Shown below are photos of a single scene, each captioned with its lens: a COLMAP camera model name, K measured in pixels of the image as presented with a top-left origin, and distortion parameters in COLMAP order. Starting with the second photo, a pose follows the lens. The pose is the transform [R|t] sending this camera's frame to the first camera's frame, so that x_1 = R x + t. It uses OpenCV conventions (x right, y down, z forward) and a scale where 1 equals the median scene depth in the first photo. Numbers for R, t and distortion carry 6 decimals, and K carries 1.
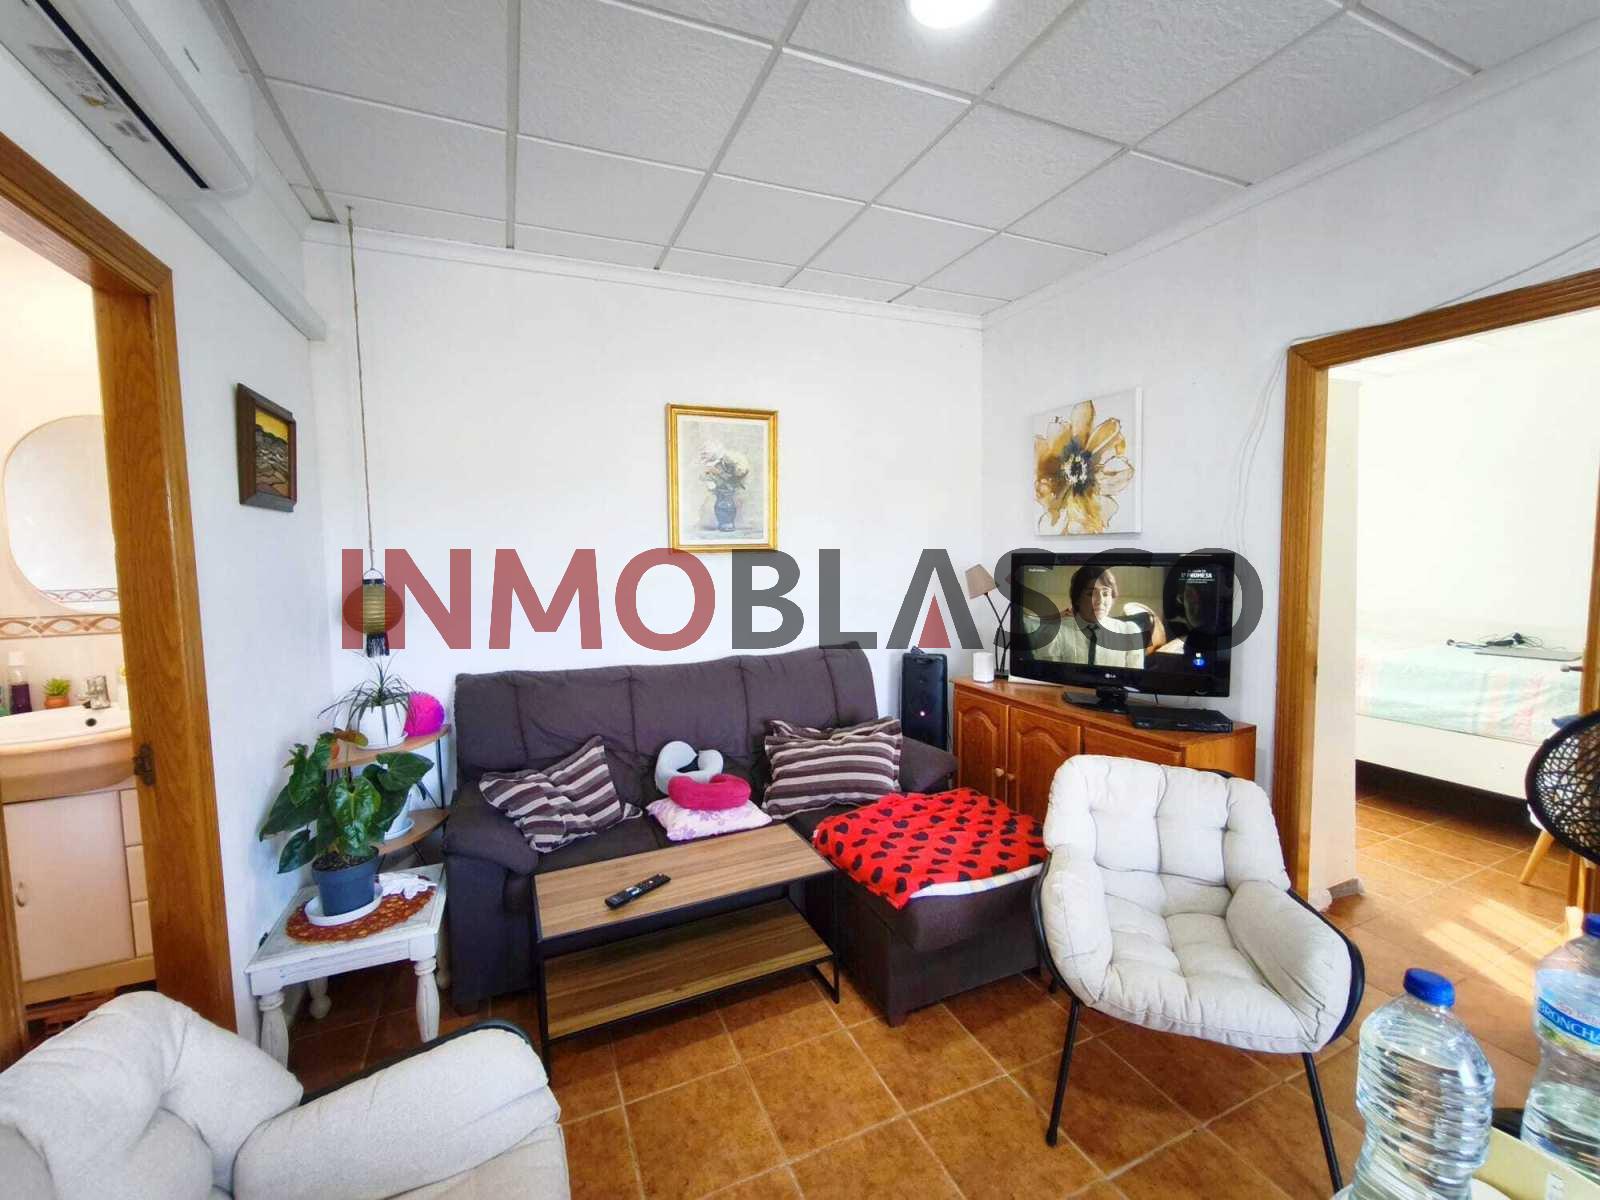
lens RADIAL K [[678.1, 0, 802.0], [0, 678.1, 590.0], [0, 0, 1]] dist [-0.001449, 0.000630]
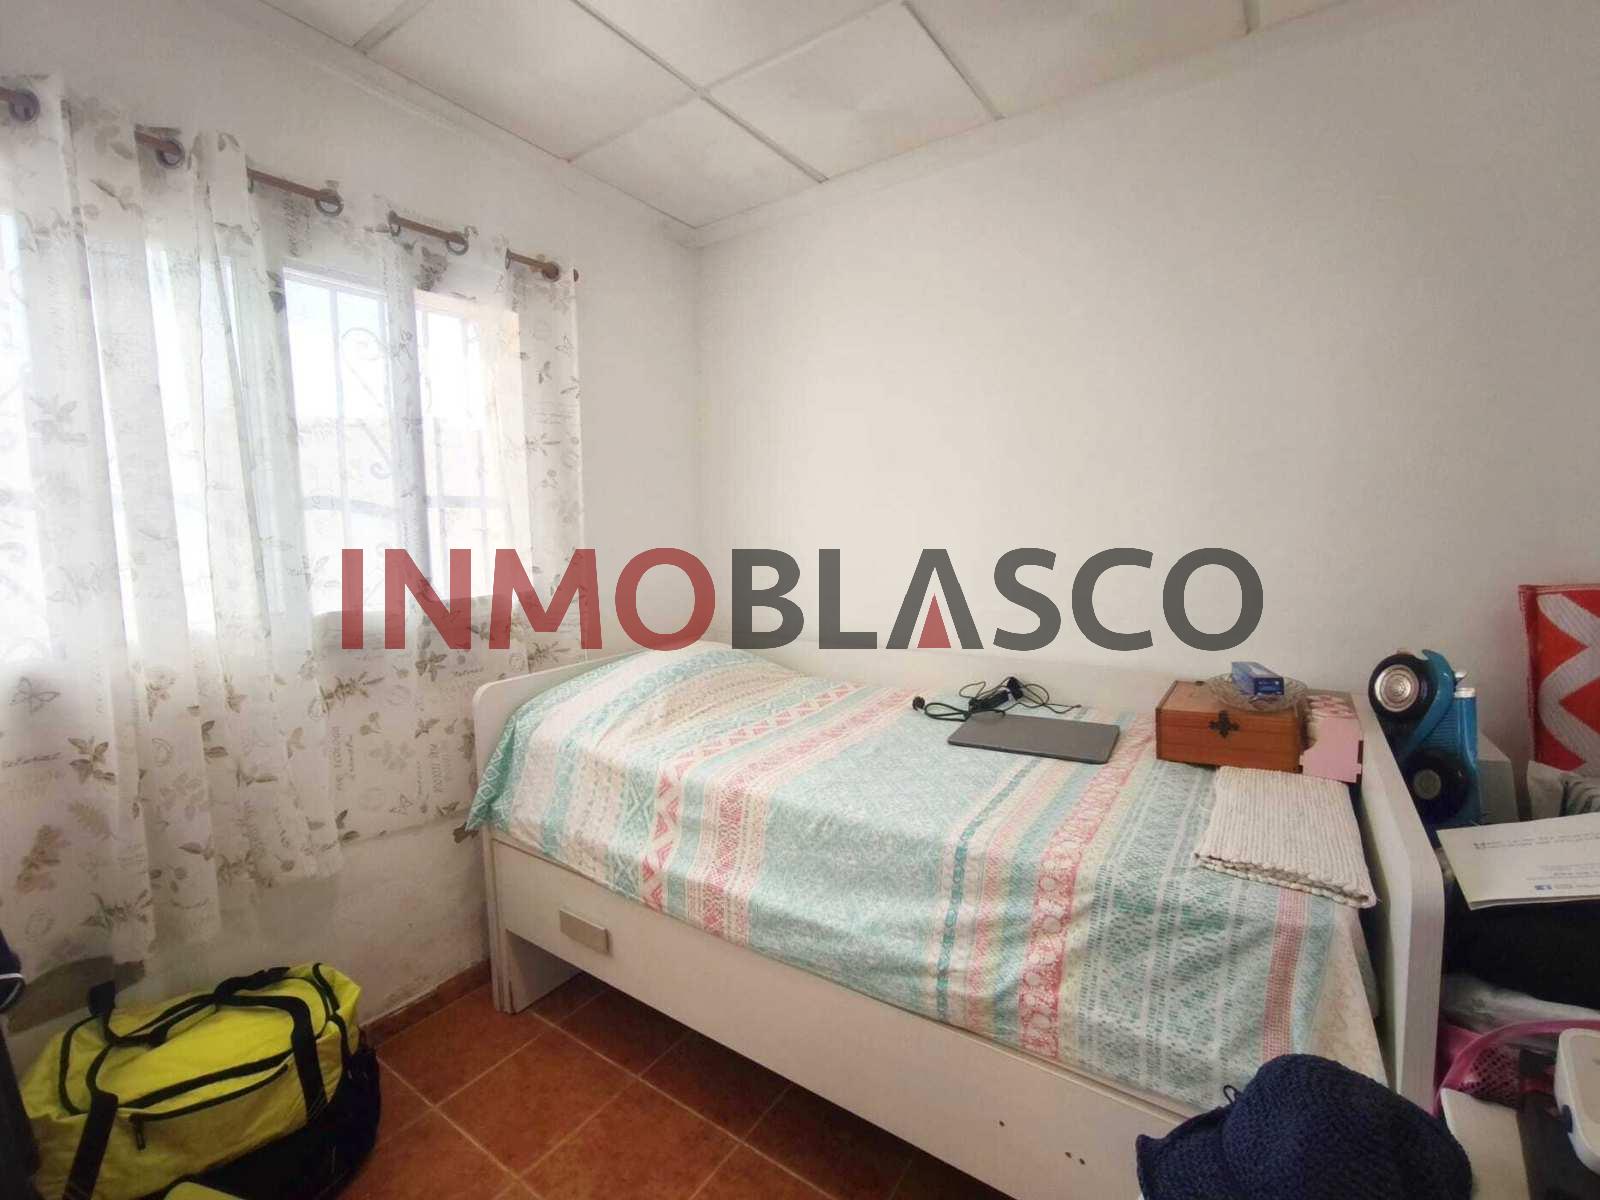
lens RADIAL K [[678.1, 0, 802.0], [0, 678.1, 590.0], [0, 0, 1]] dist [-0.001449, 0.000630]
pose [[0.864507, -0.044210, 0.500673, 0.765422], [0.043670, 0.998964, 0.012805, -0.024014], [-0.500721, 0.010794, 0.865542, 0.730919]]
